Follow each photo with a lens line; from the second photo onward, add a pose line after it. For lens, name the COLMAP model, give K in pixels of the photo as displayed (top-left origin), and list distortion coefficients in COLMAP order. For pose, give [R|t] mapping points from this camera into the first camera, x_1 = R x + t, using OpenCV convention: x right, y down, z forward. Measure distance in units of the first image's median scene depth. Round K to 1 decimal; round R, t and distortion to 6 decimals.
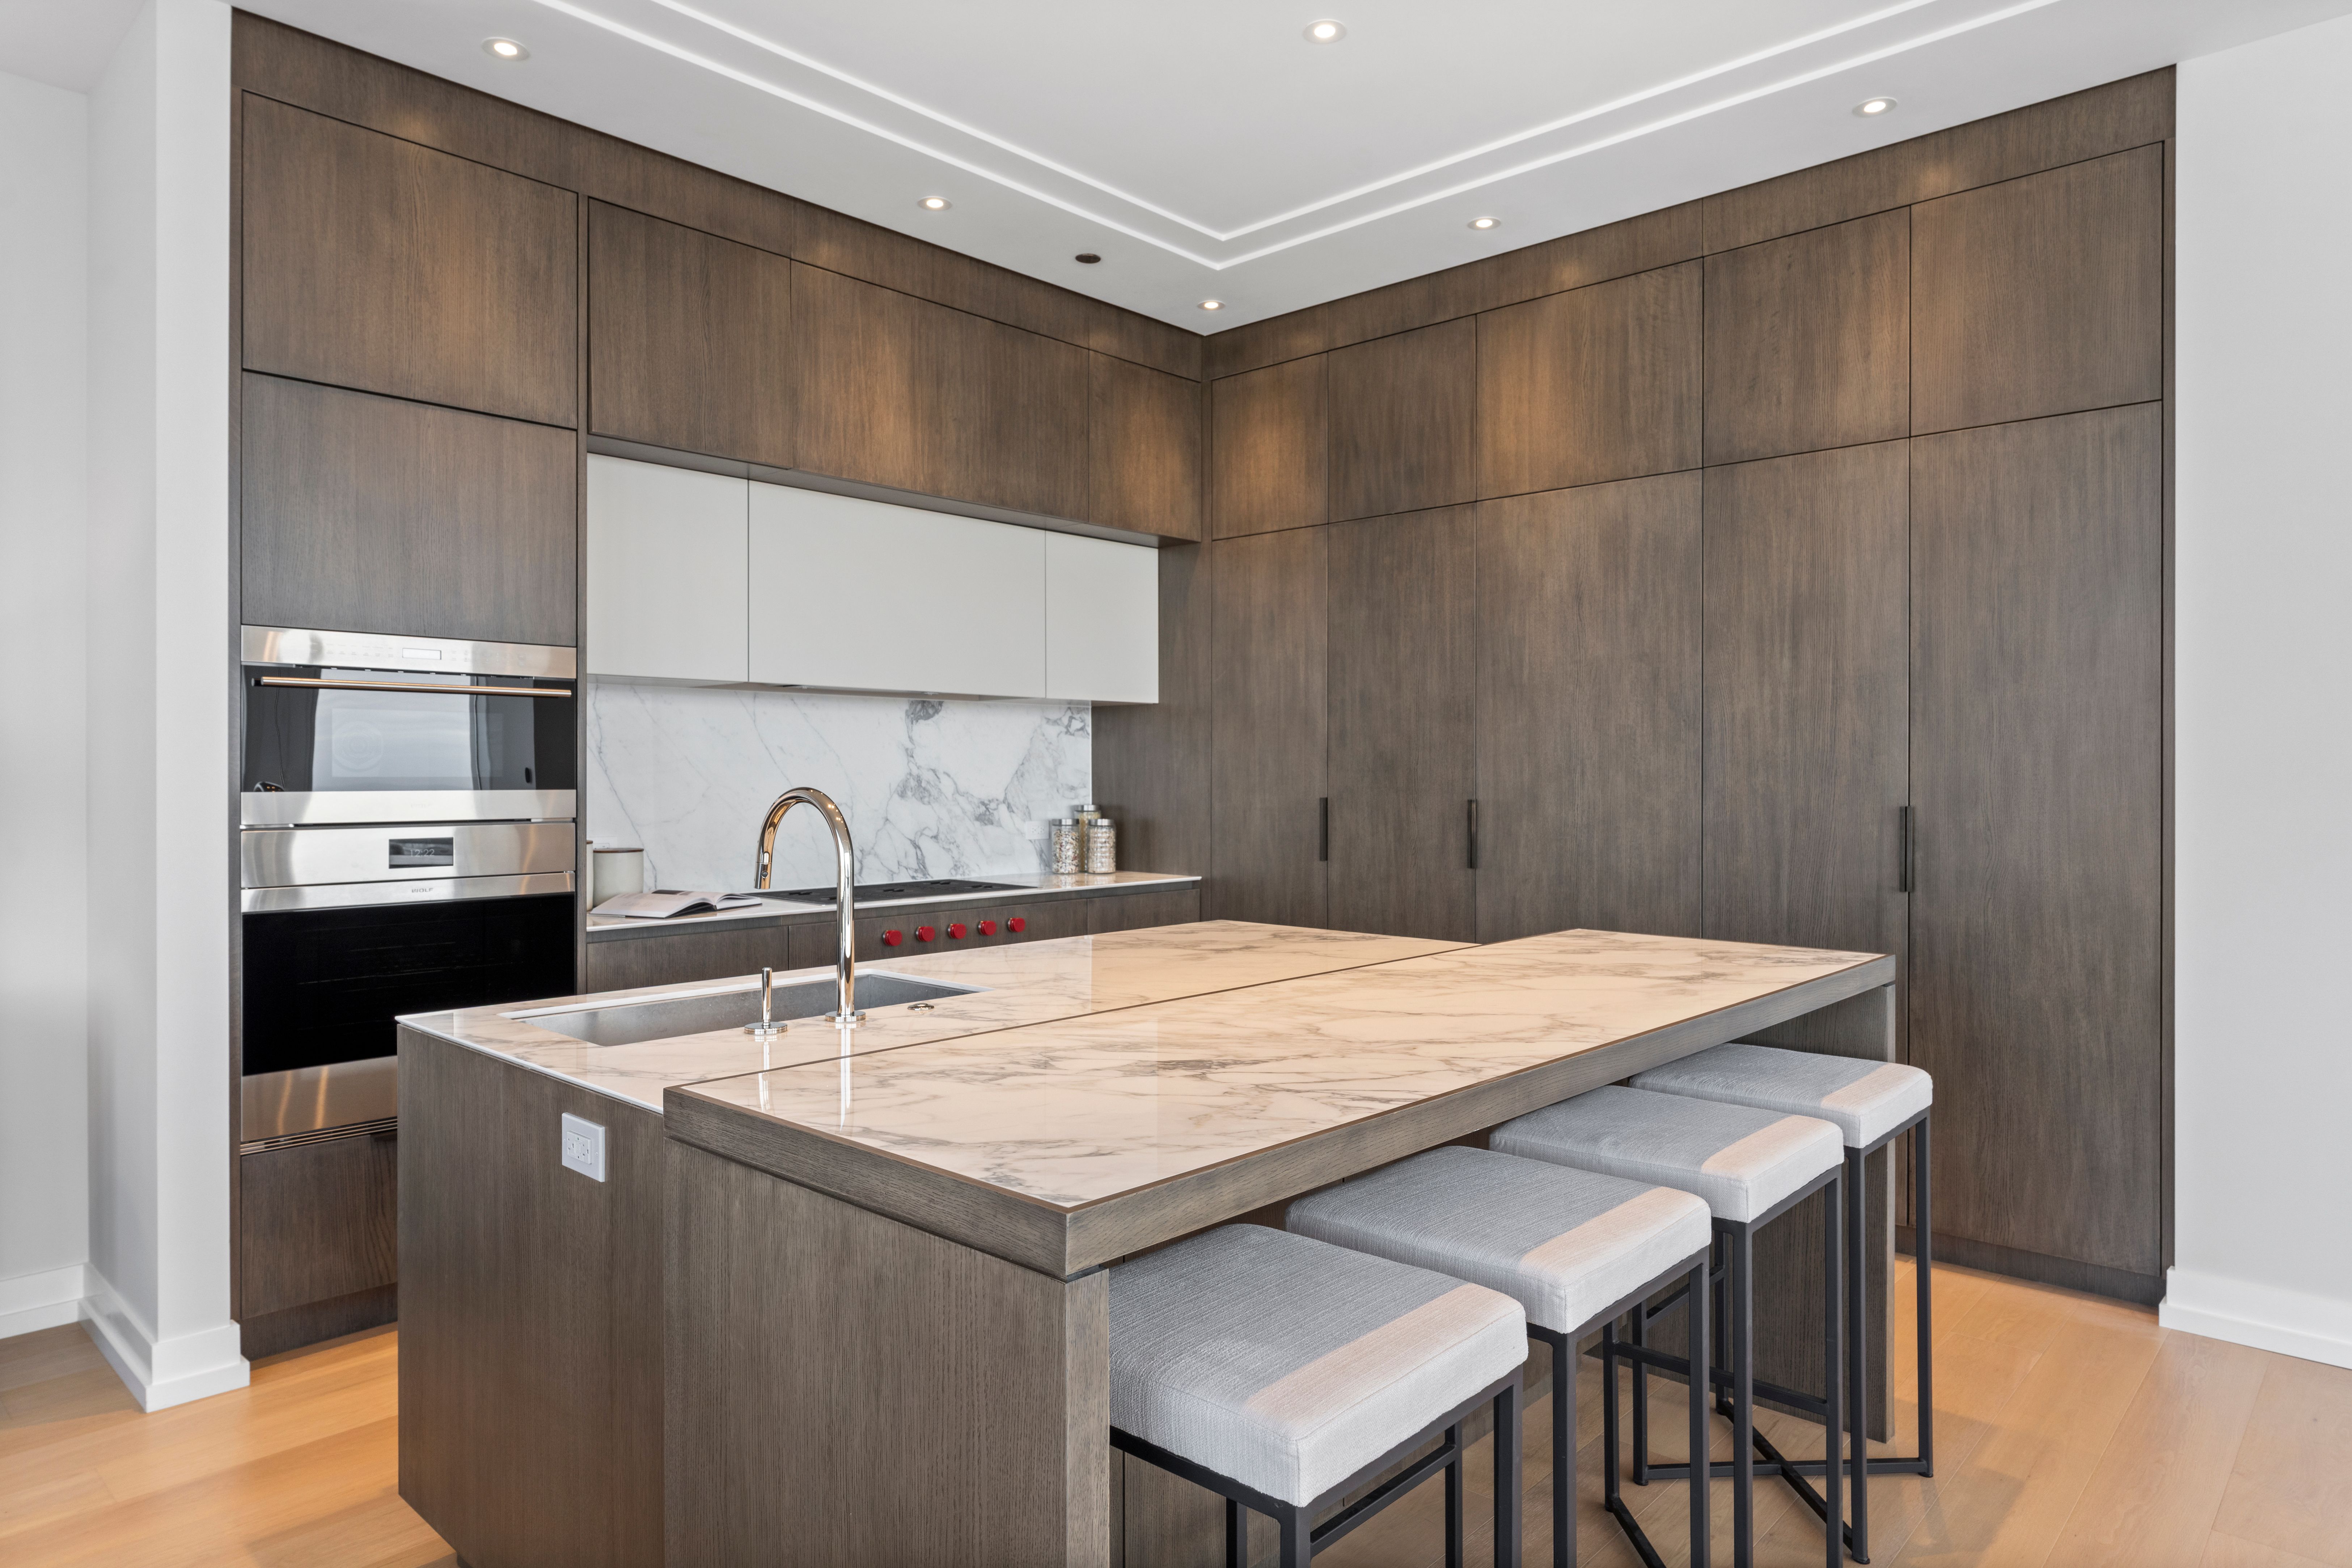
lens RADIAL K [[1407.2, 0, 1176.0], [0, 1407.2, 784.0], [0, 0, 1]] dist [-0.002197, 0.001568]
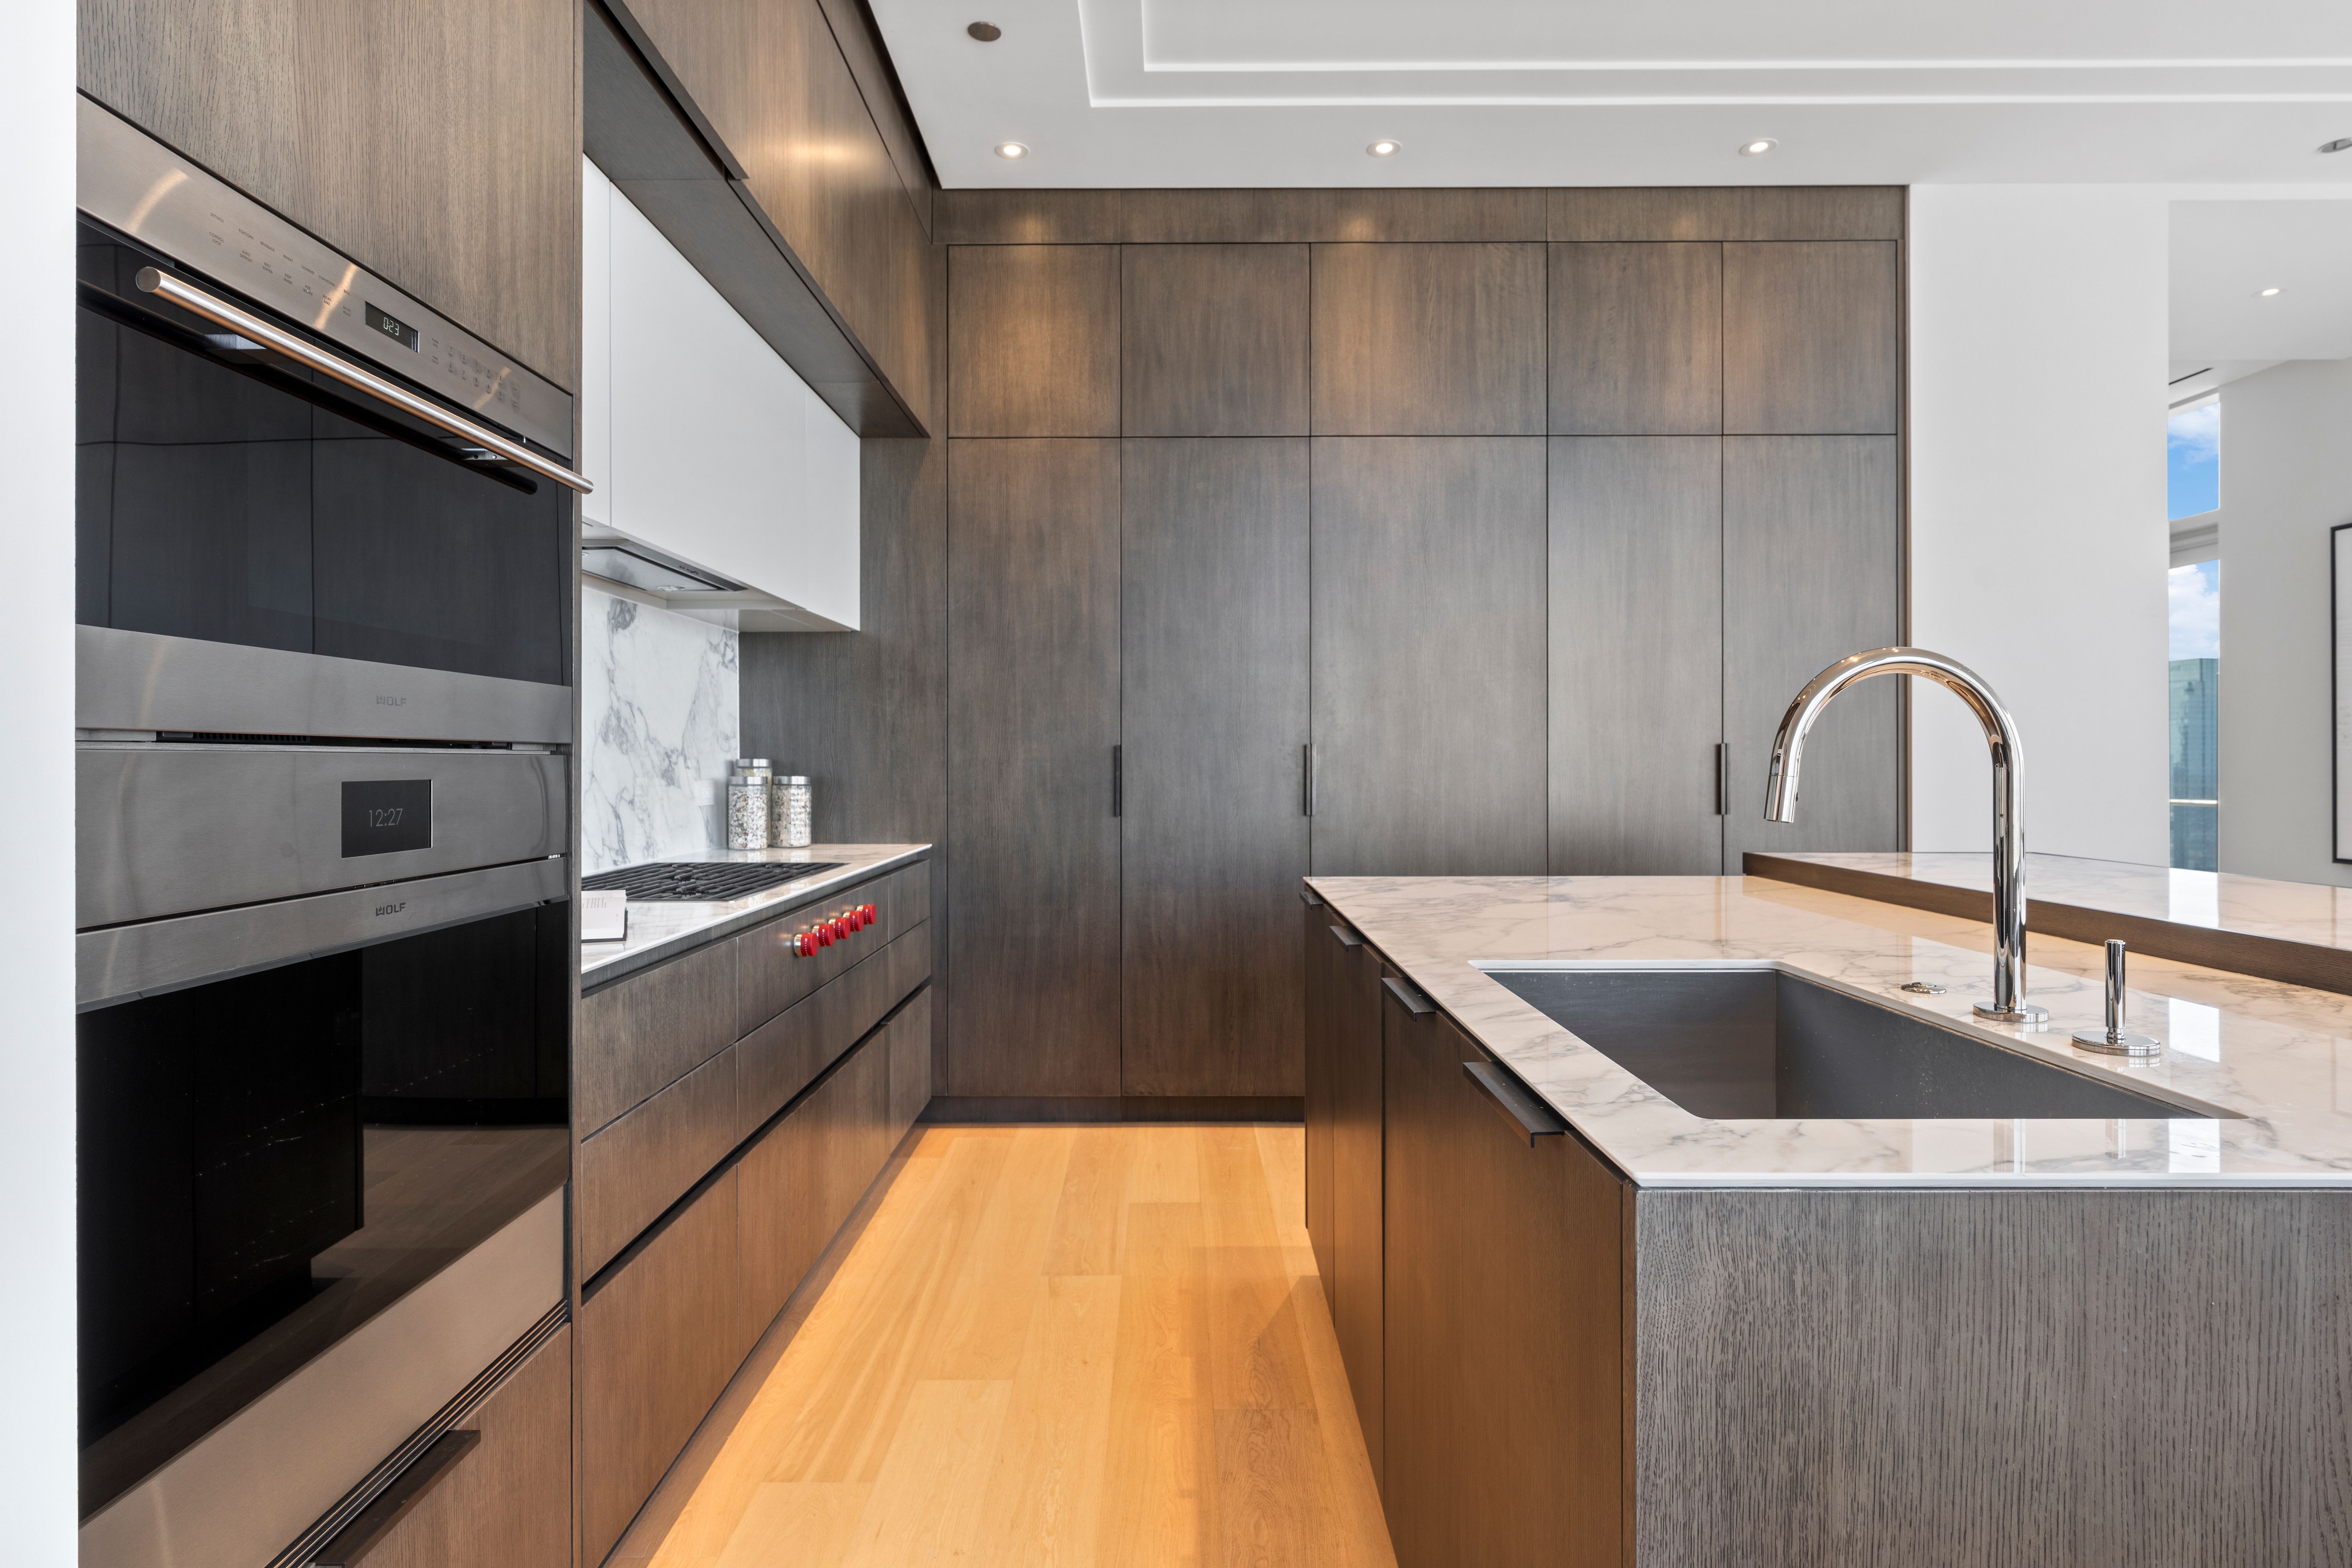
lens RADIAL K [[1269.8, 0, 1165.7], [0, 1269.8, 762.3], [0, 0, 1]] dist [-0.003241, -0.000263]
pose [[0.737944, -0.003194, 0.674855, -0.464439], [0.008019, 0.999960, -0.004036, 0.027028], [-0.674815, 0.008390, 0.737939, 0.437730]]
